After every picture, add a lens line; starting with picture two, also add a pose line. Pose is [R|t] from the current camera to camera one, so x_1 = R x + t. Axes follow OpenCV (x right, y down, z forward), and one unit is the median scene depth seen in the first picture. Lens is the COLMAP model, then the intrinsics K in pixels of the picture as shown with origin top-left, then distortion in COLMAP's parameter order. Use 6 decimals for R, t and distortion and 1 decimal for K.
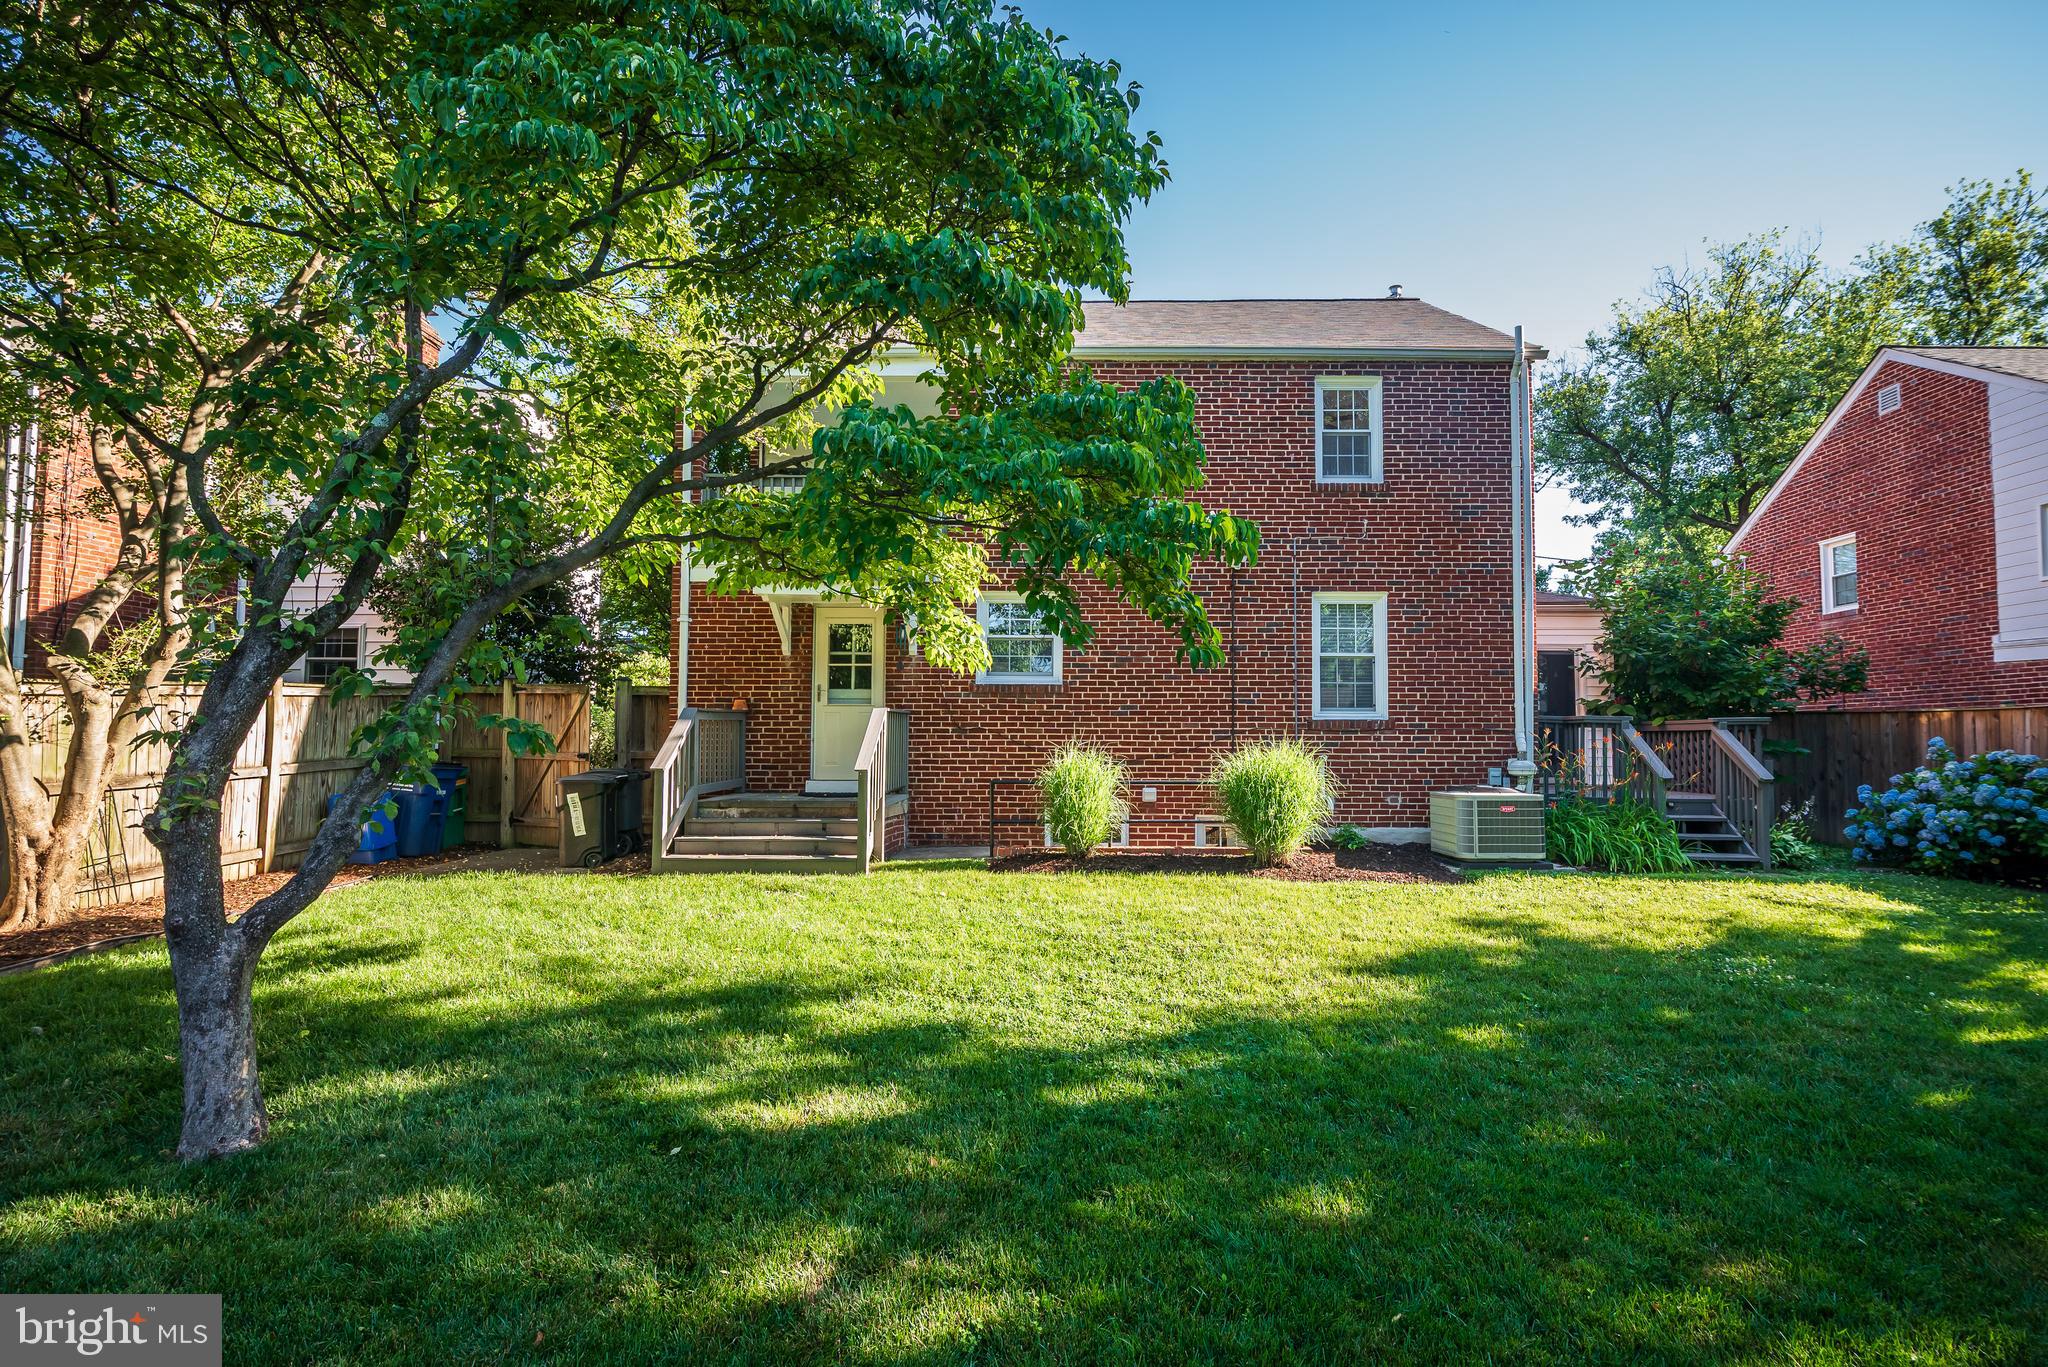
lens RADIAL K [[948.4, 0, 1014.8], [0, 948.4, 696.0], [0, 0, 1]] dist [-0.000558, -0.001053]
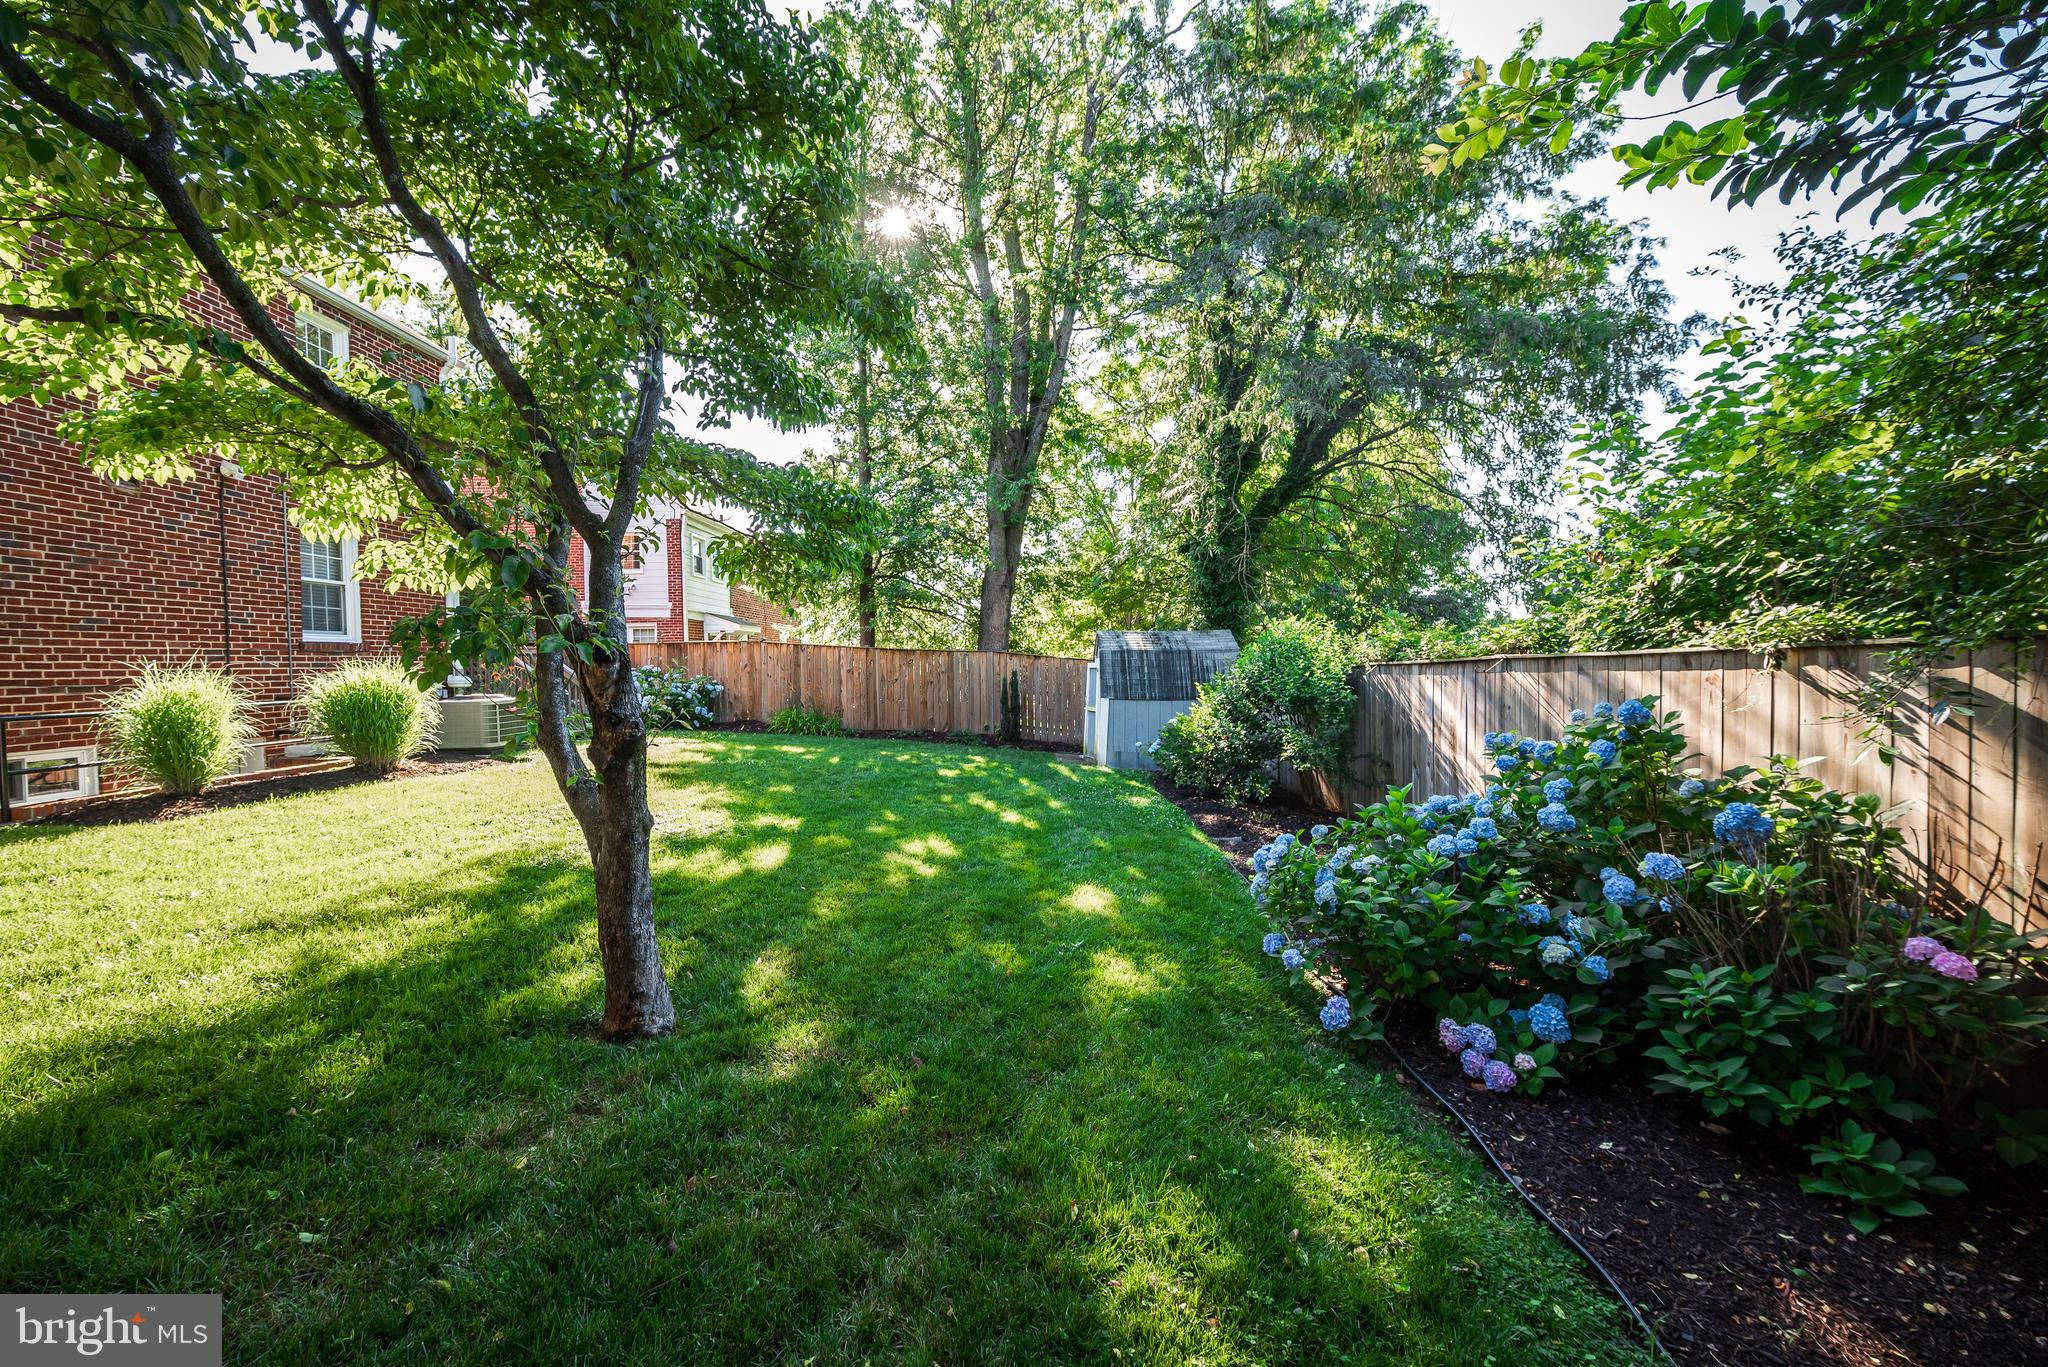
lens RADIAL K [[838.4, 0, 1034.4], [0, 838.4, 683.9], [0, 0, 1]] dist [0.010171, -0.000235]
pose [[-0.044604, -0.031842, 0.998497, -0.675817], [-0.032207, 0.999018, 0.030420, 0.018728], [-0.998485, -0.030802, -0.045585, 0.257682]]
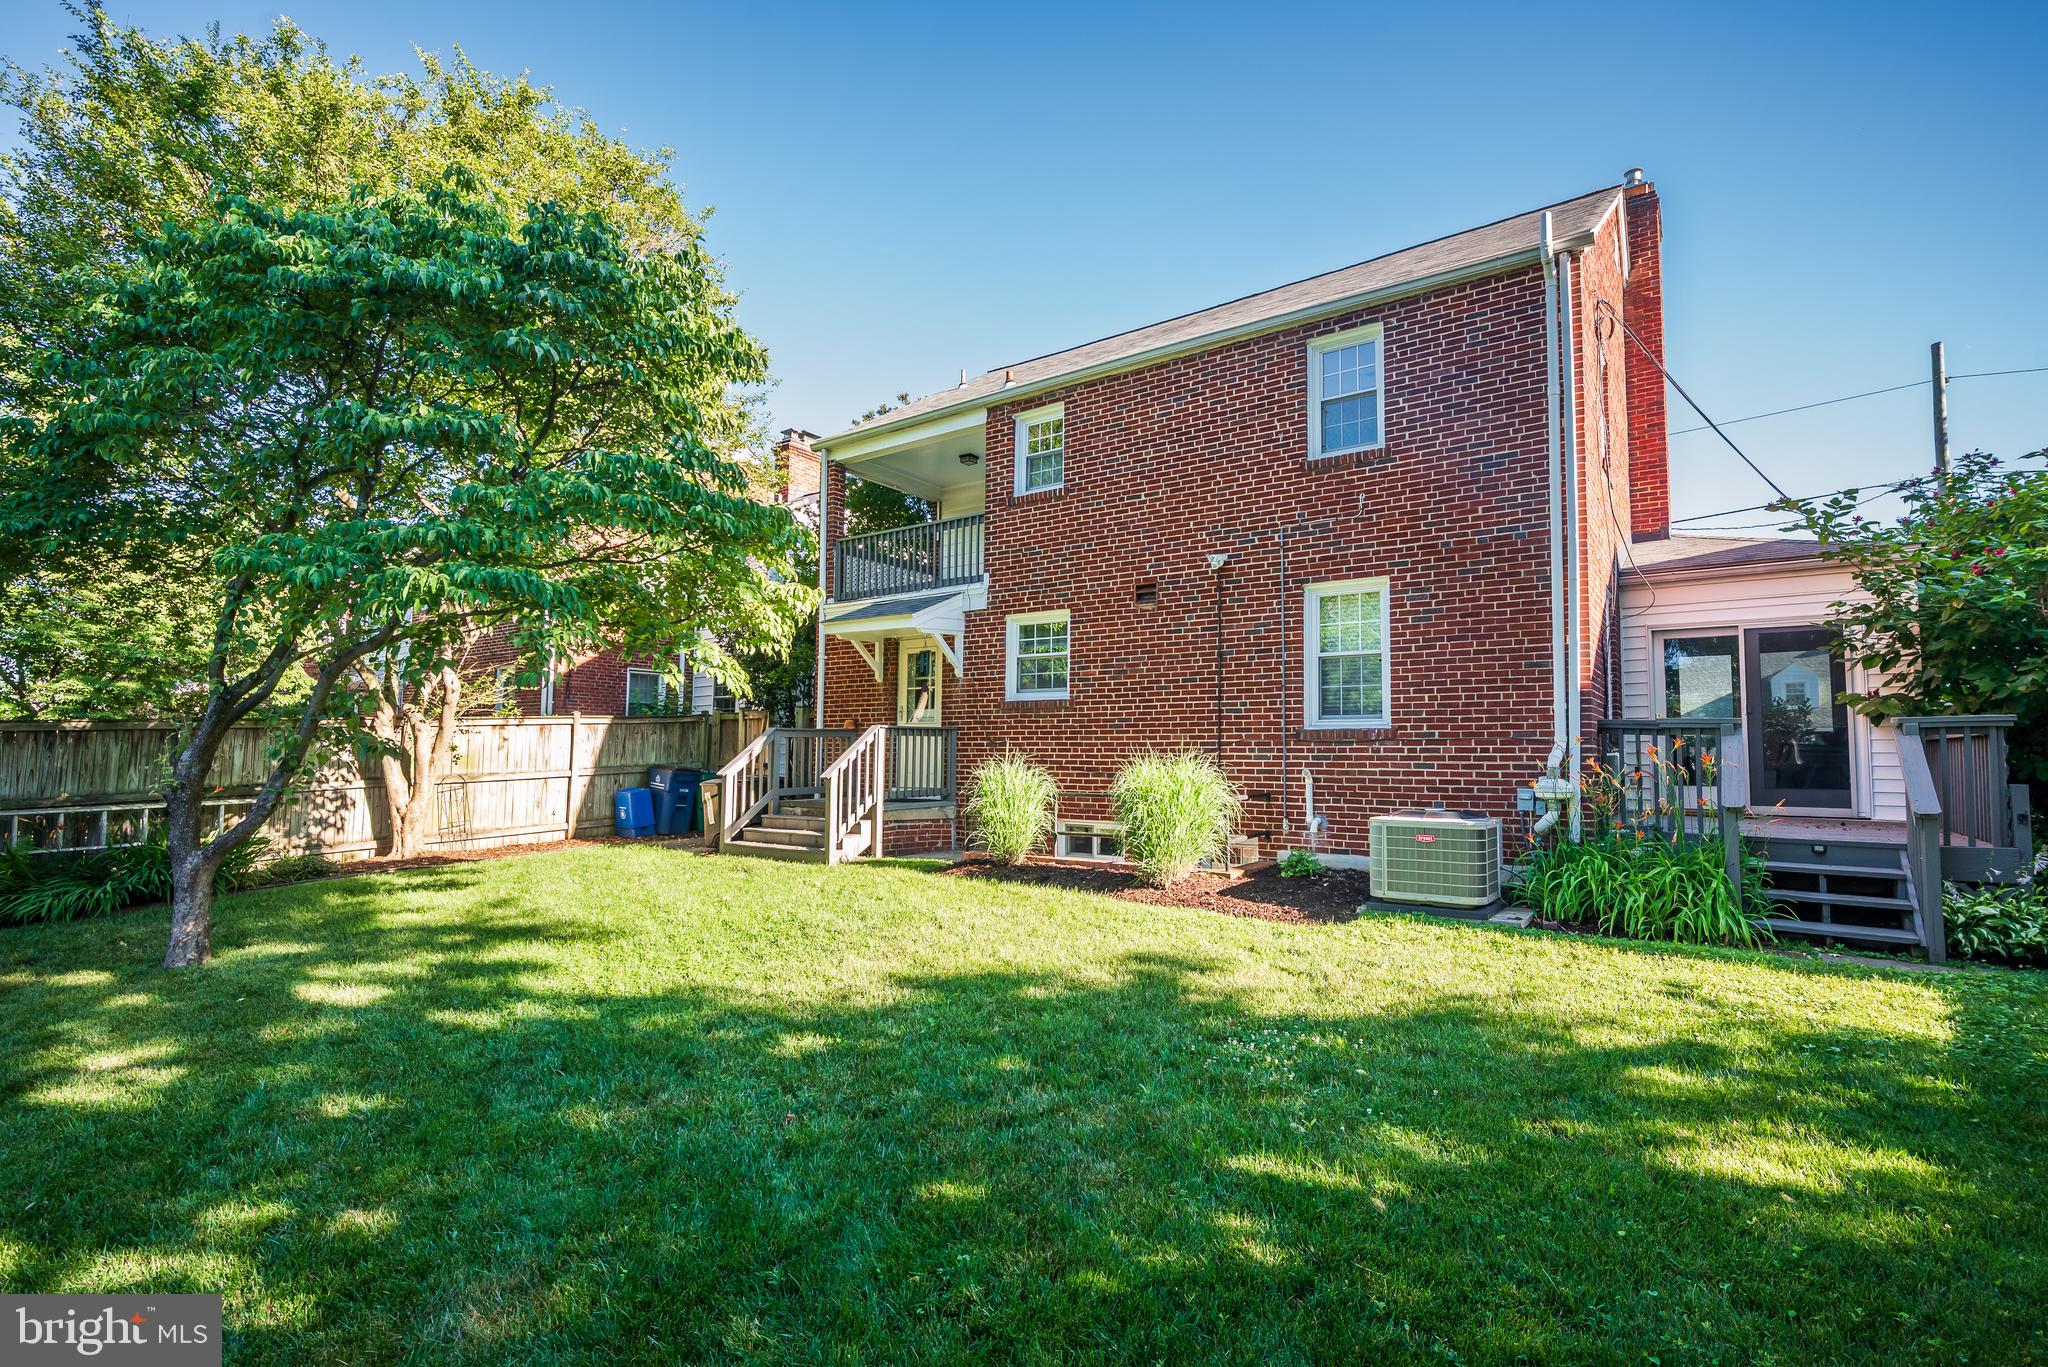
lens RADIAL K [[911.8, 0, 1028.3], [0, 911.8, 699.0], [0, 0, 1]] dist [0.000305, -0.000095]
pose [[0.832455, -0.033611, -0.553073, 0.601945], [0.022767, 0.999390, -0.026466, 0.013964], [0.553625, 0.009439, 0.832712, 0.162859]]
